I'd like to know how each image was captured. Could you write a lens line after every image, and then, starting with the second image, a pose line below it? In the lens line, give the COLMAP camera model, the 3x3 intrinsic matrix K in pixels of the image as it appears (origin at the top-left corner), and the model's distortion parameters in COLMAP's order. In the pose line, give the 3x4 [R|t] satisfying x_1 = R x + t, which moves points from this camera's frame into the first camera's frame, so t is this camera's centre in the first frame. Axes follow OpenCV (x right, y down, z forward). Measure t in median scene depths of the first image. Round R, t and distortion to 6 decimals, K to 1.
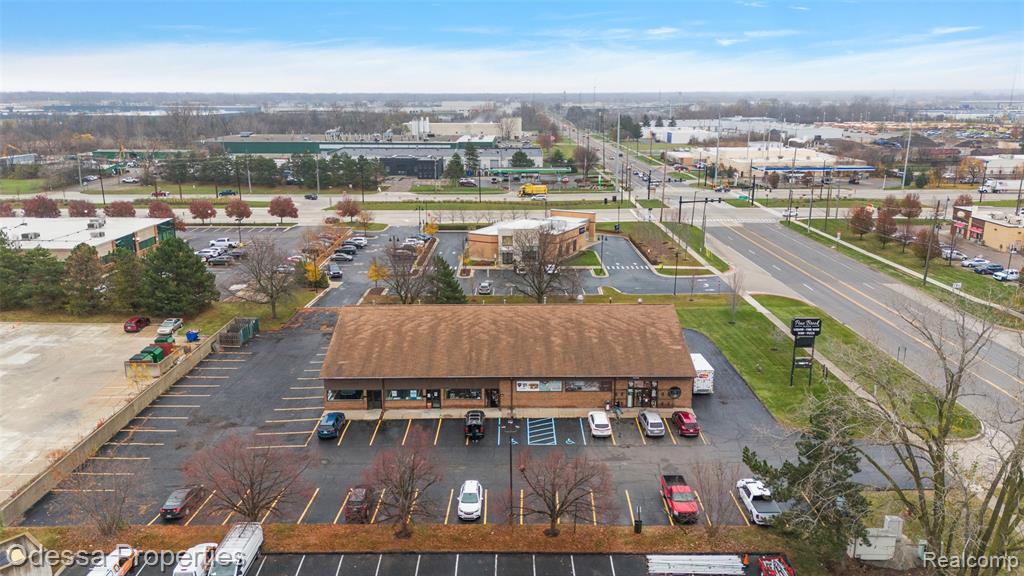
lens RADIAL K [[749.8, 0, 508.7], [0, 749.8, 318.9], [0, 0, 1]] dist [0.056494, -0.002132]
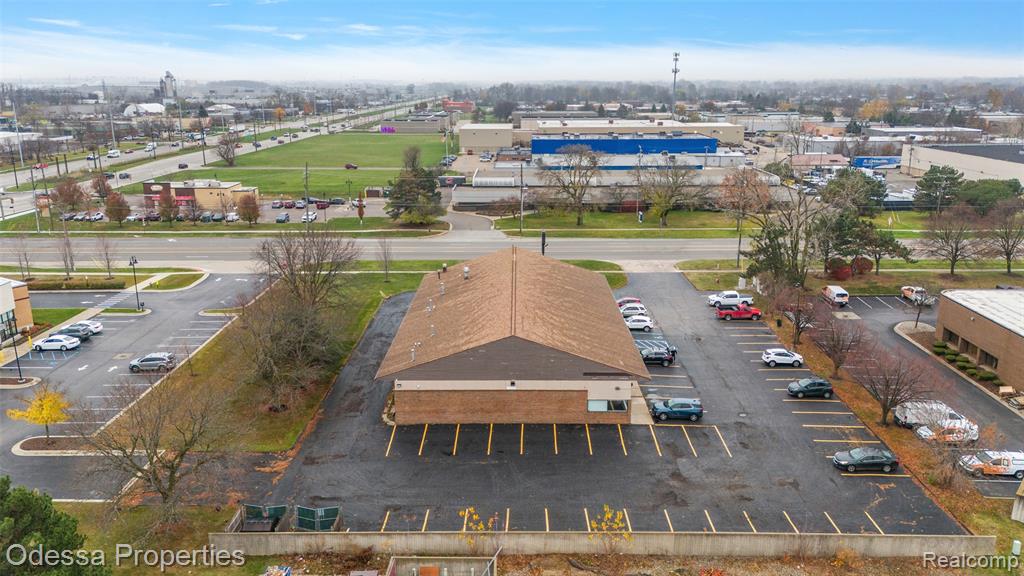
lens RADIAL K [[767.8, 0, 514.2], [0, 767.8, 331.3], [0, 0, 1]] dist [0.055005, -0.005991]
pose [[0.002233, -0.309985, 0.950739, -1.017943], [0.291064, 0.909779, 0.295946, -0.266767], [-0.956701, 0.276066, 0.092257, 0.979942]]
